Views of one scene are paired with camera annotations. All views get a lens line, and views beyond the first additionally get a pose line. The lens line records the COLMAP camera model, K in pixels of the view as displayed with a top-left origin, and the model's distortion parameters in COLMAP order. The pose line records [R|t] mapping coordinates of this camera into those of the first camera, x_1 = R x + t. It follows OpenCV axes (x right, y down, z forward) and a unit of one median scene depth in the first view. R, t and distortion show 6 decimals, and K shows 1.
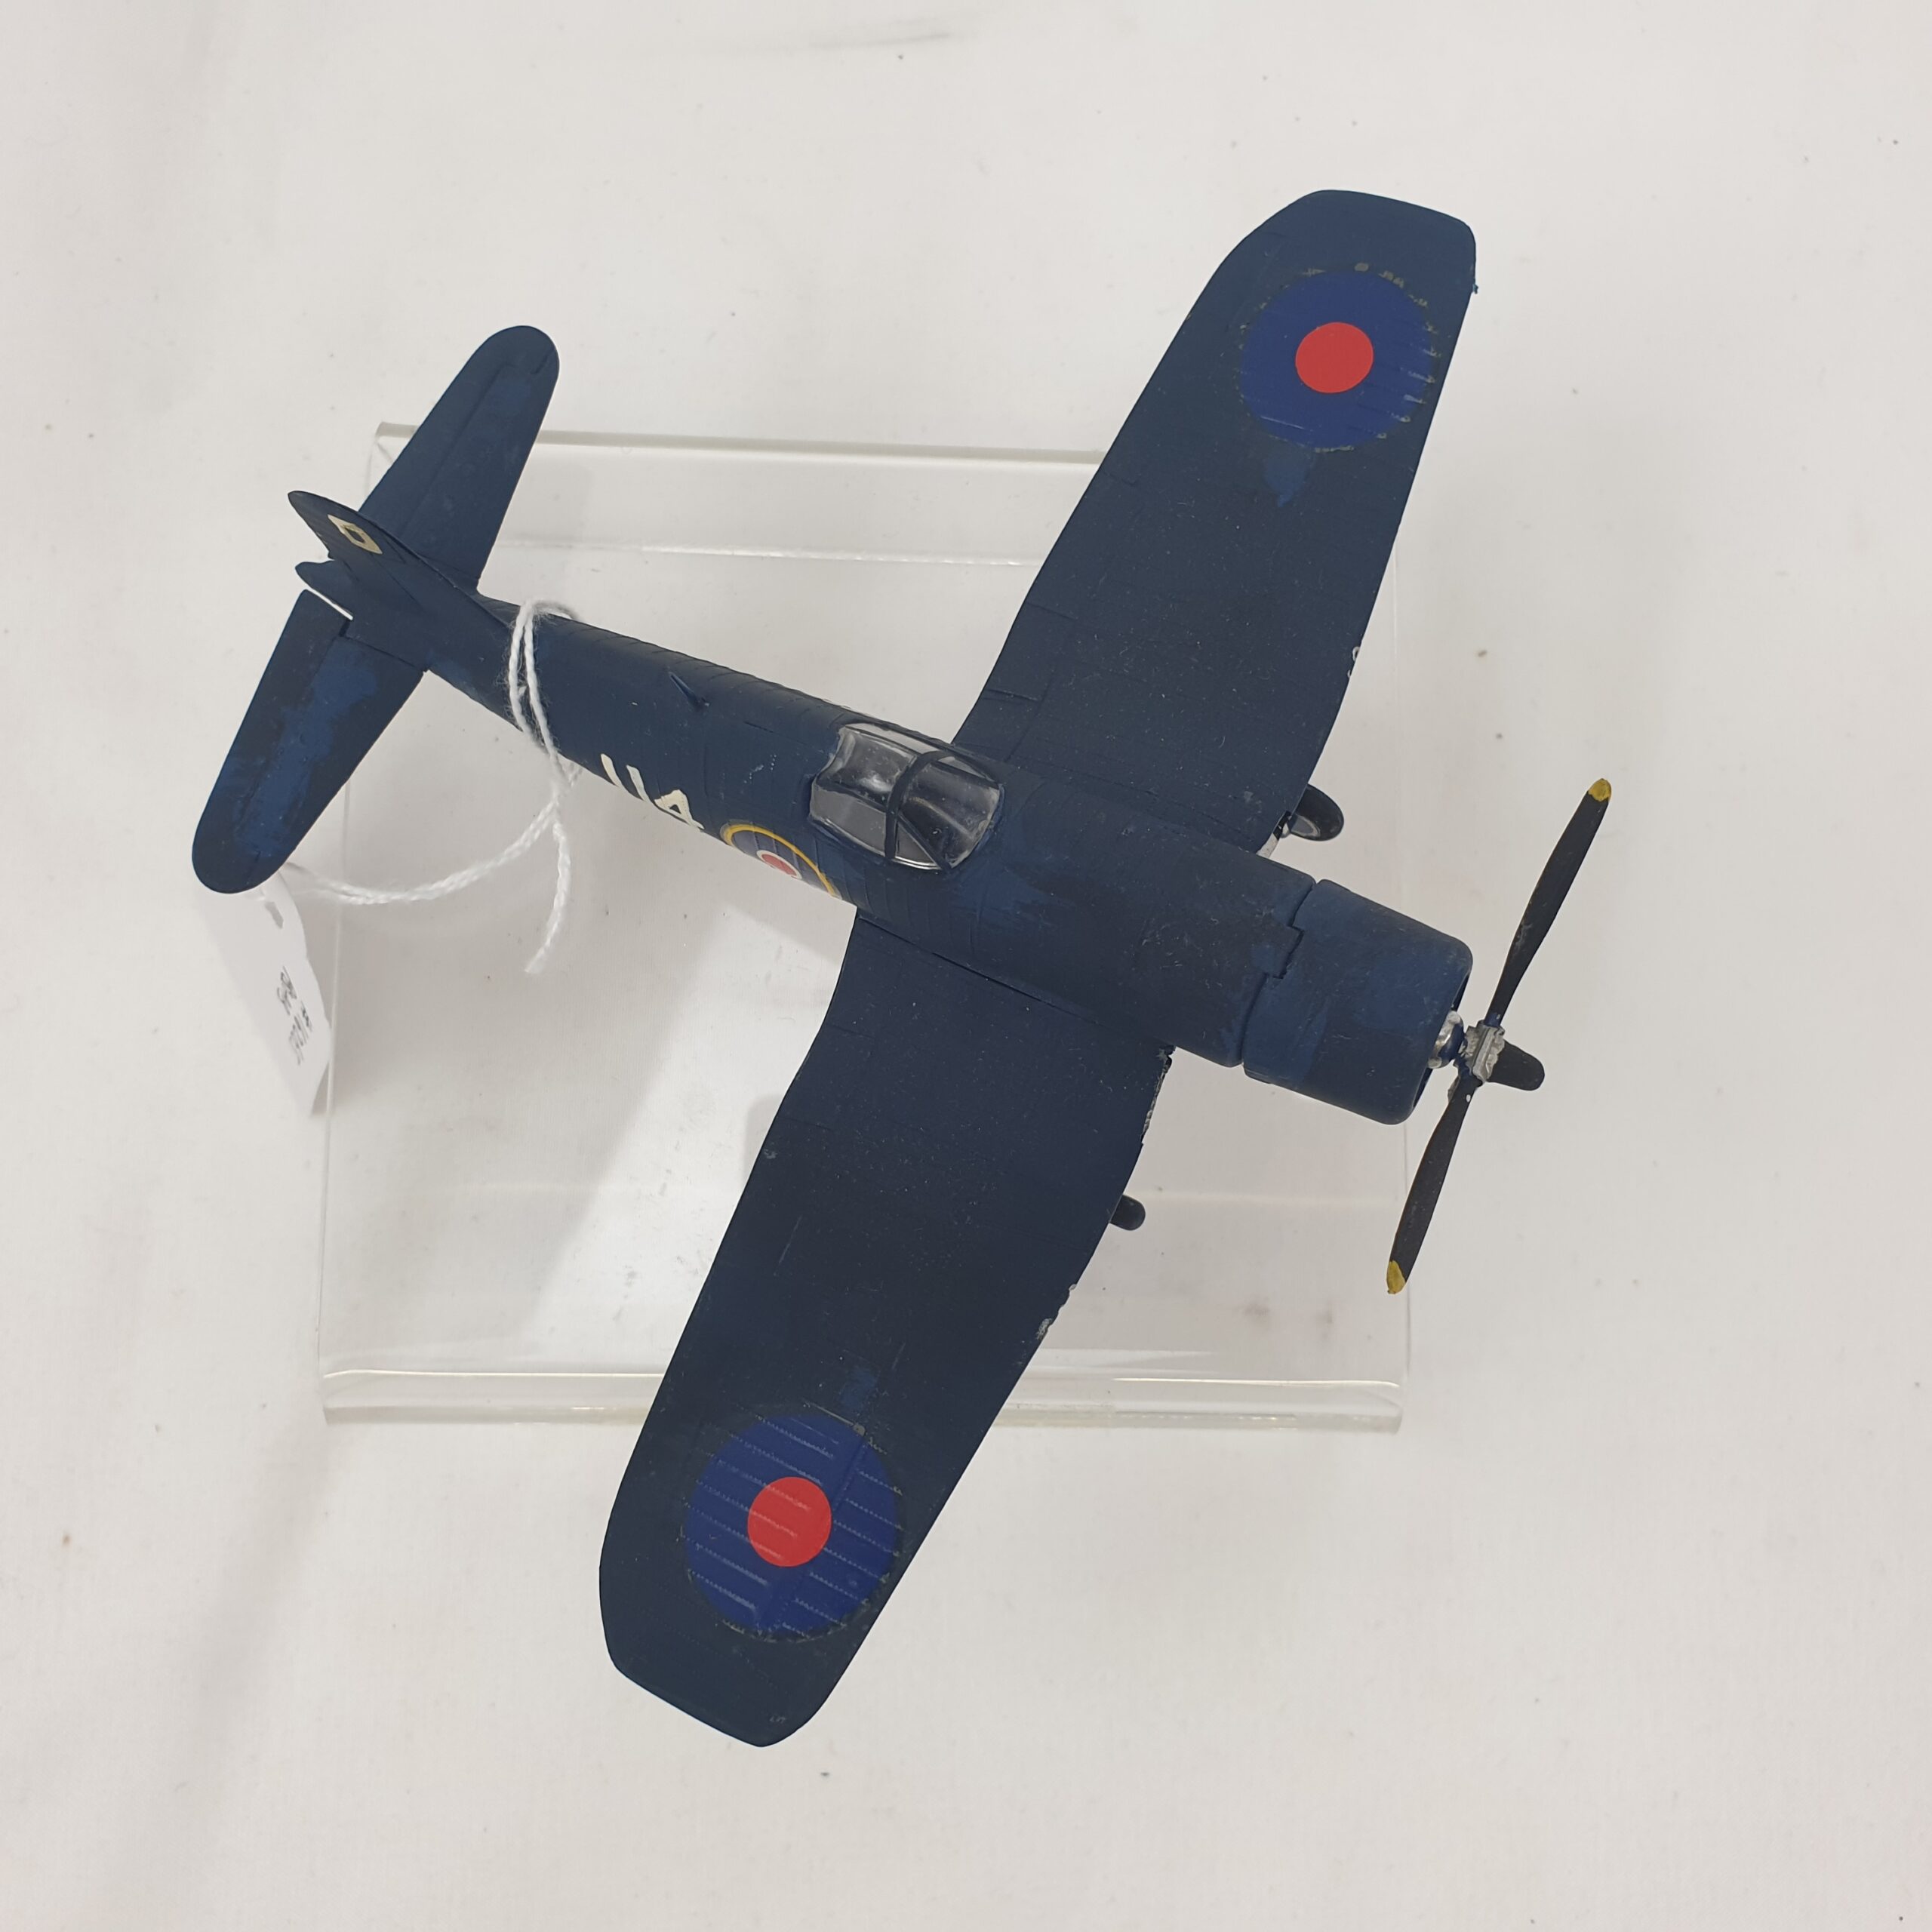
lens RADIAL K [[2030.6, 0, 982.6], [0, 2030.6, 966.7], [0, 0, 1]] dist [0.022283, 0.000000]
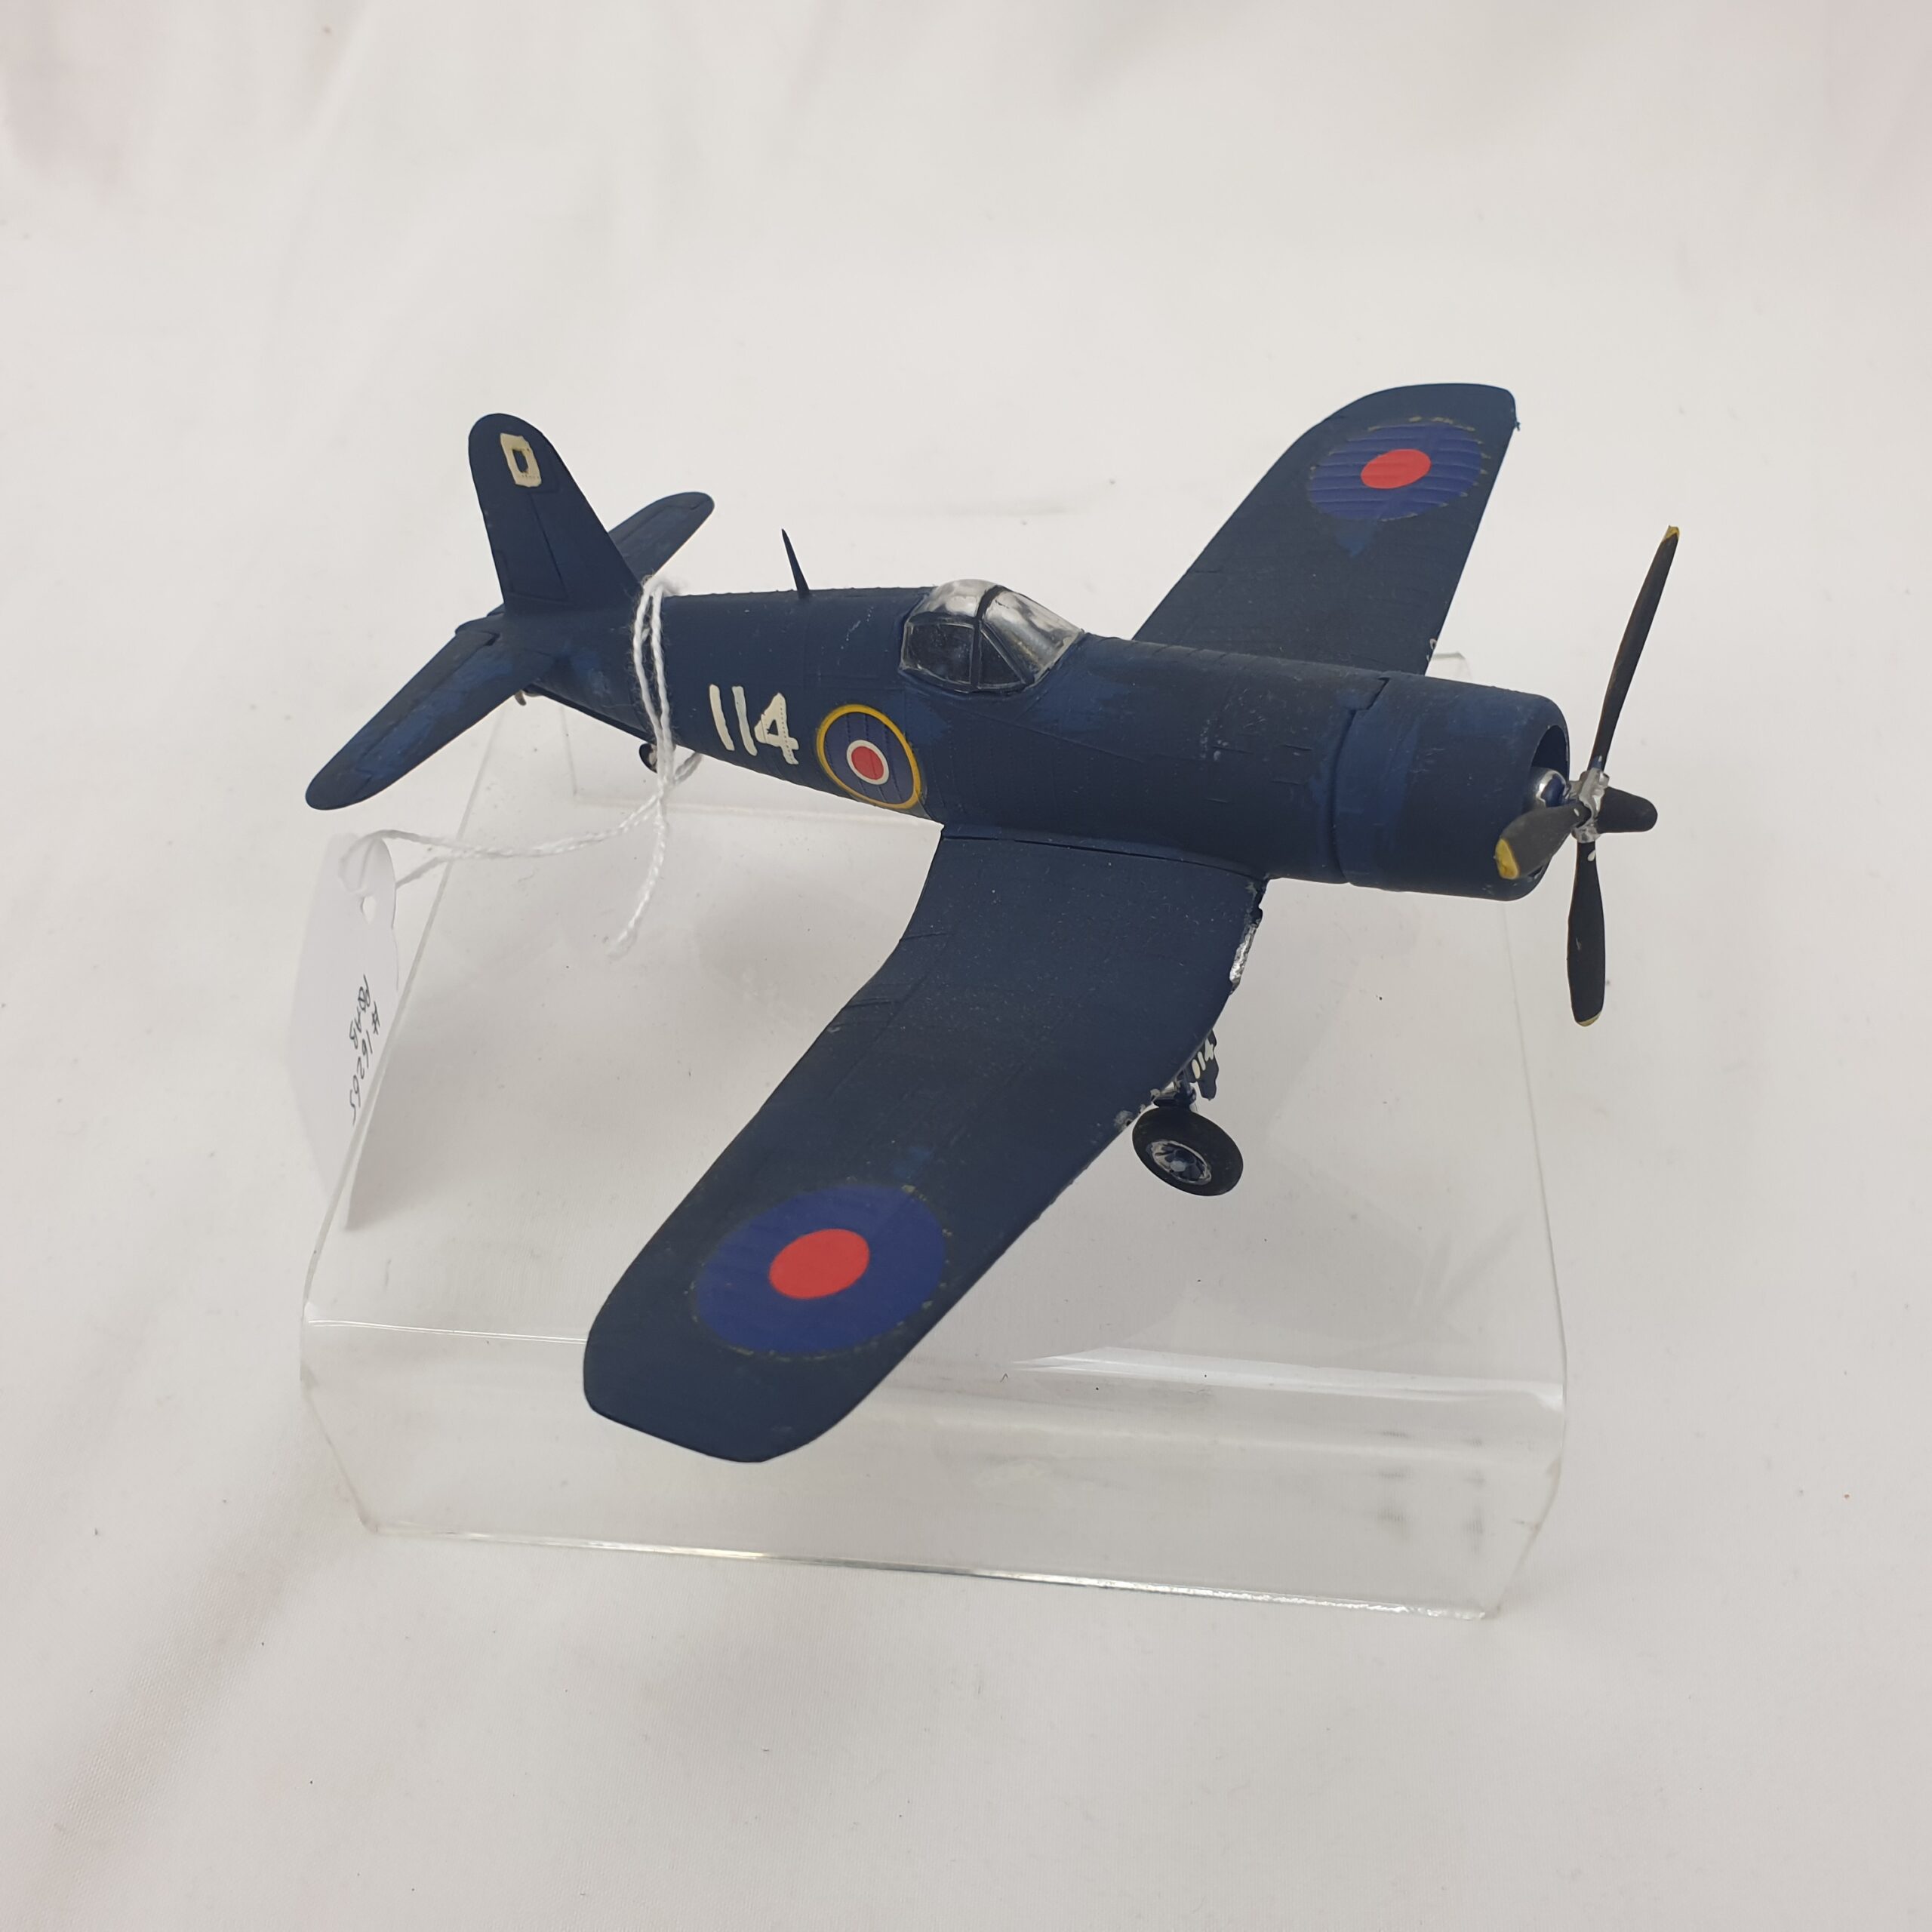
lens RADIAL K [[2030.6, 0, 960.7], [0, 2030.6, 963.3], [0, 0, 1]] dist [0.022283, 0.000000]
pose [[0.996922, 0.014279, -0.077084, 0.025164], [-0.054661, 0.831446, -0.552910, 0.593493], [0.056196, 0.555422, 0.829668, 0.215160]]
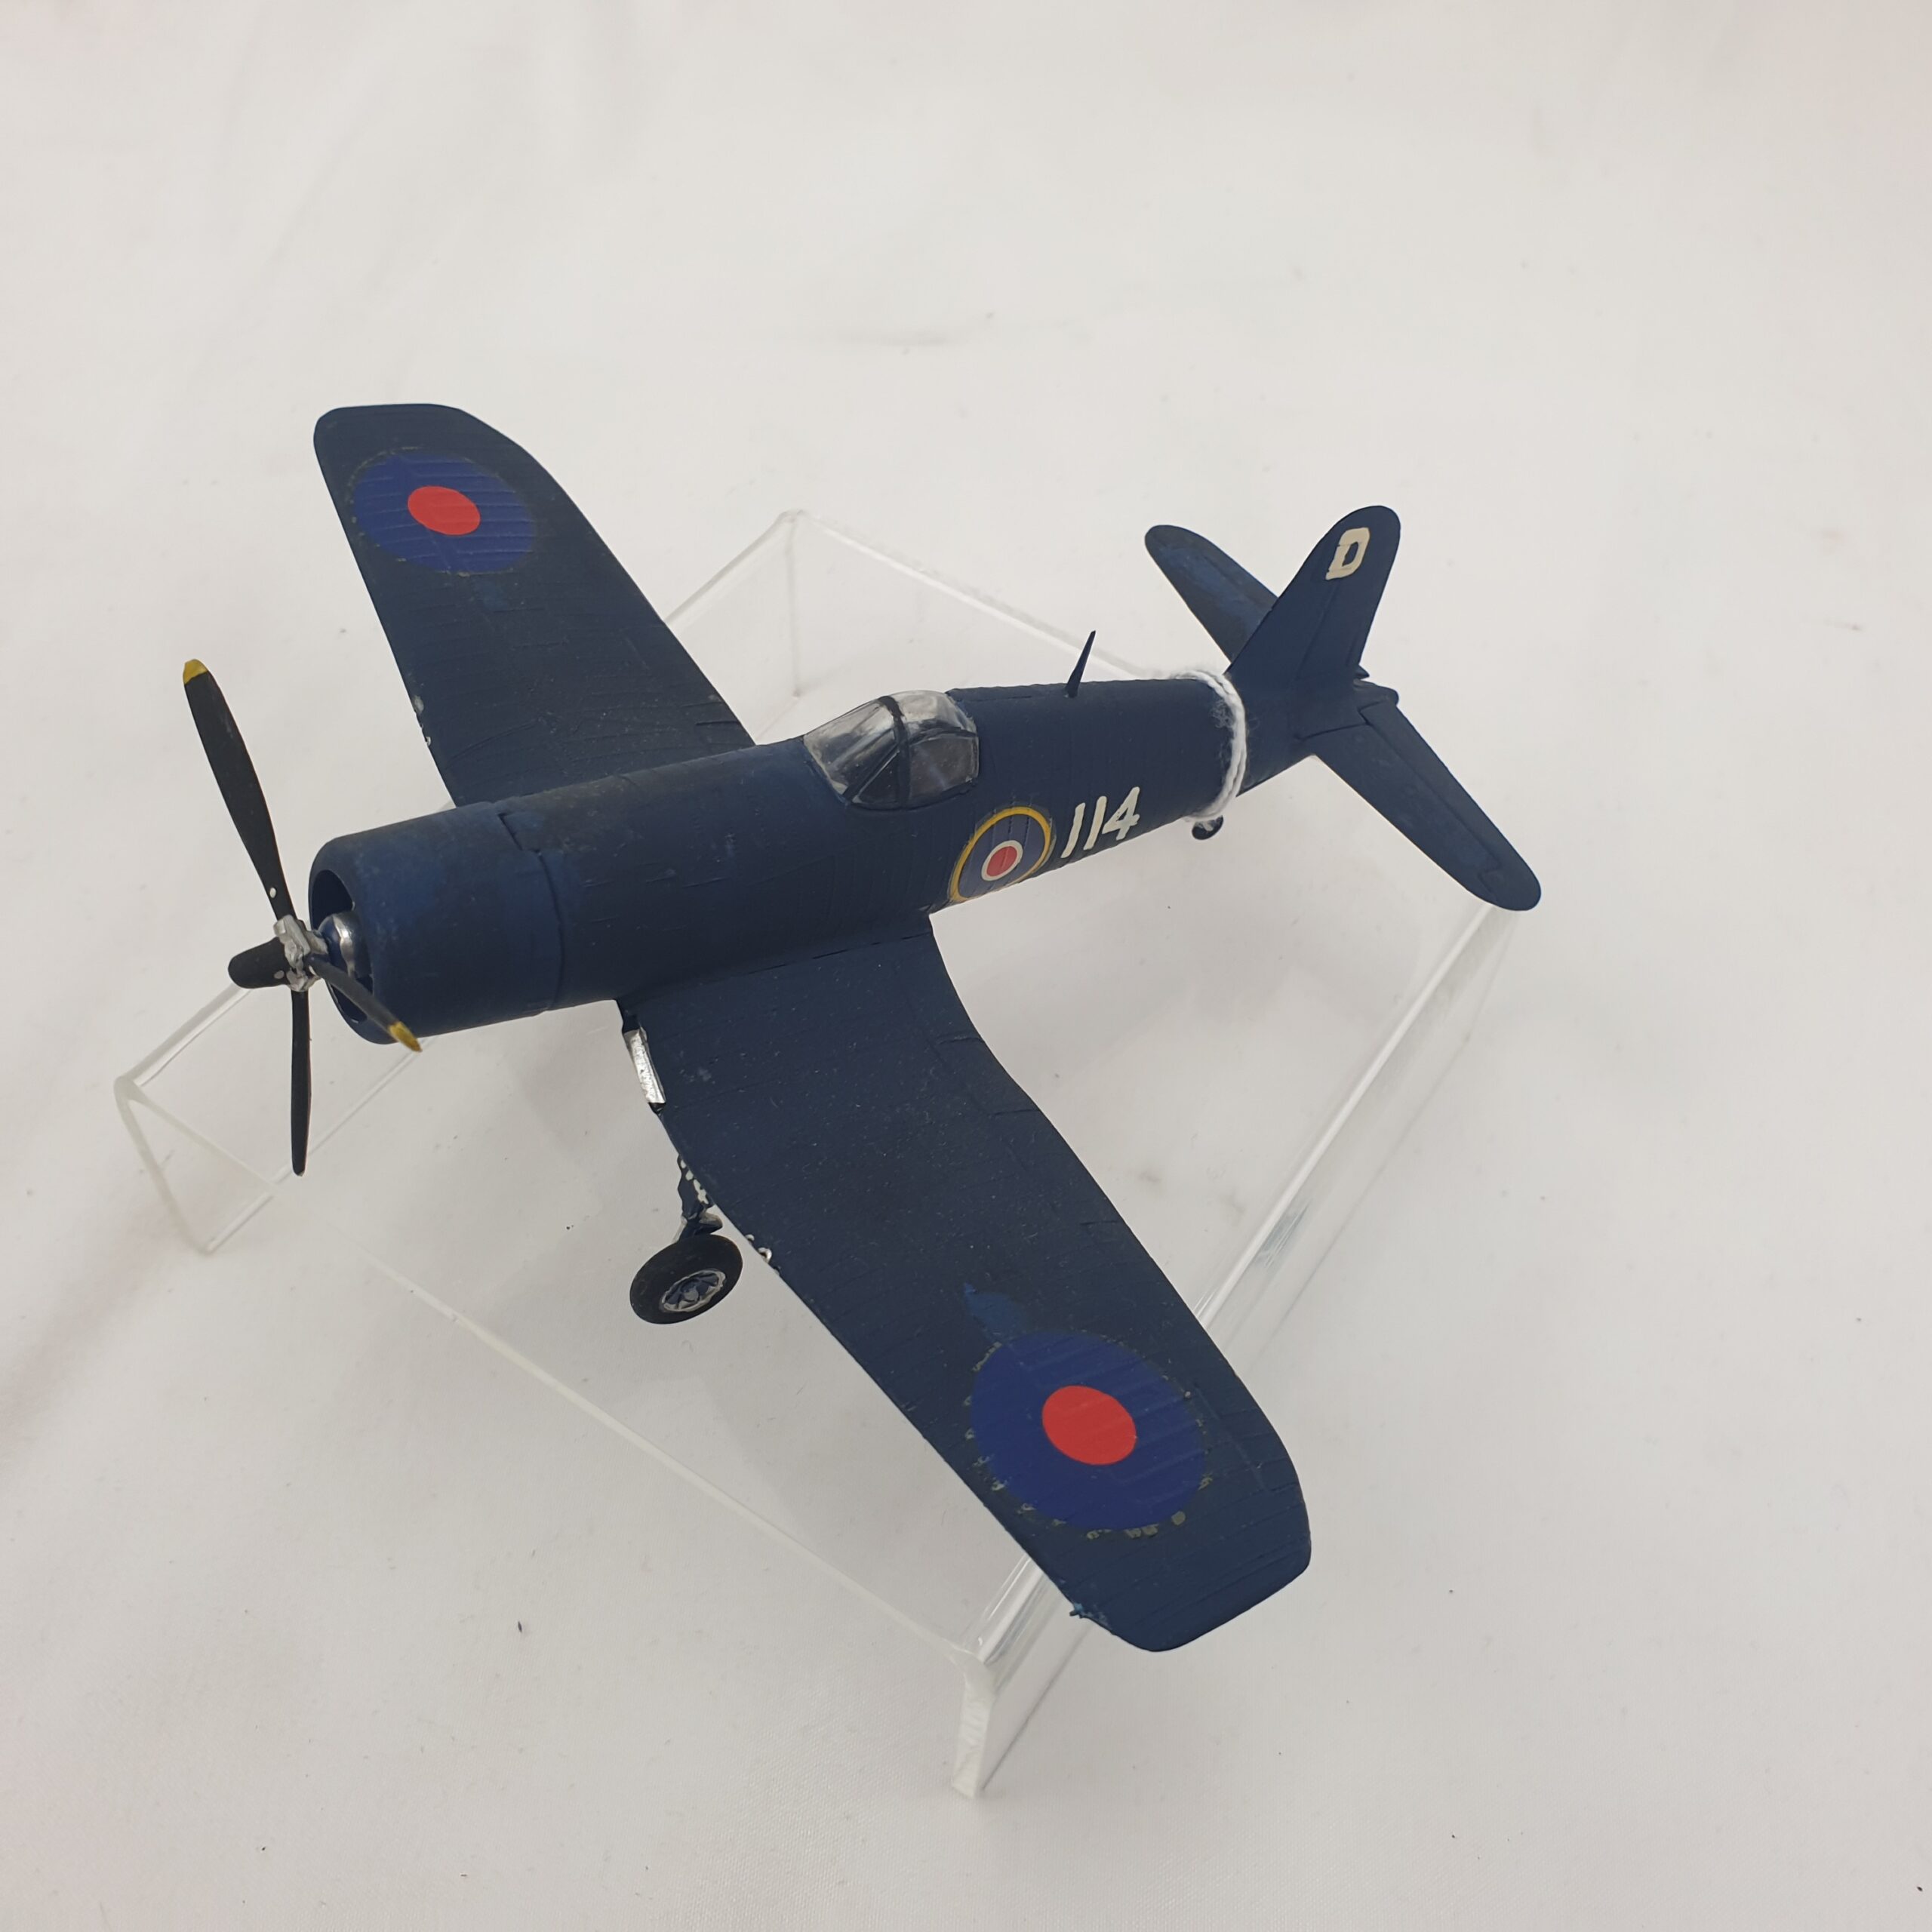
lens RADIAL K [[1990.6, 0, 983.0], [0, 1990.6, 977.2], [0, 0, 1]] dist [-0.003609, 0.000000]
pose [[-0.528433, 0.622503, -0.577277, 0.561650], [-0.847438, -0.345860, 0.402779, -0.543153], [0.051074, 0.702048, 0.710296, 0.342638]]
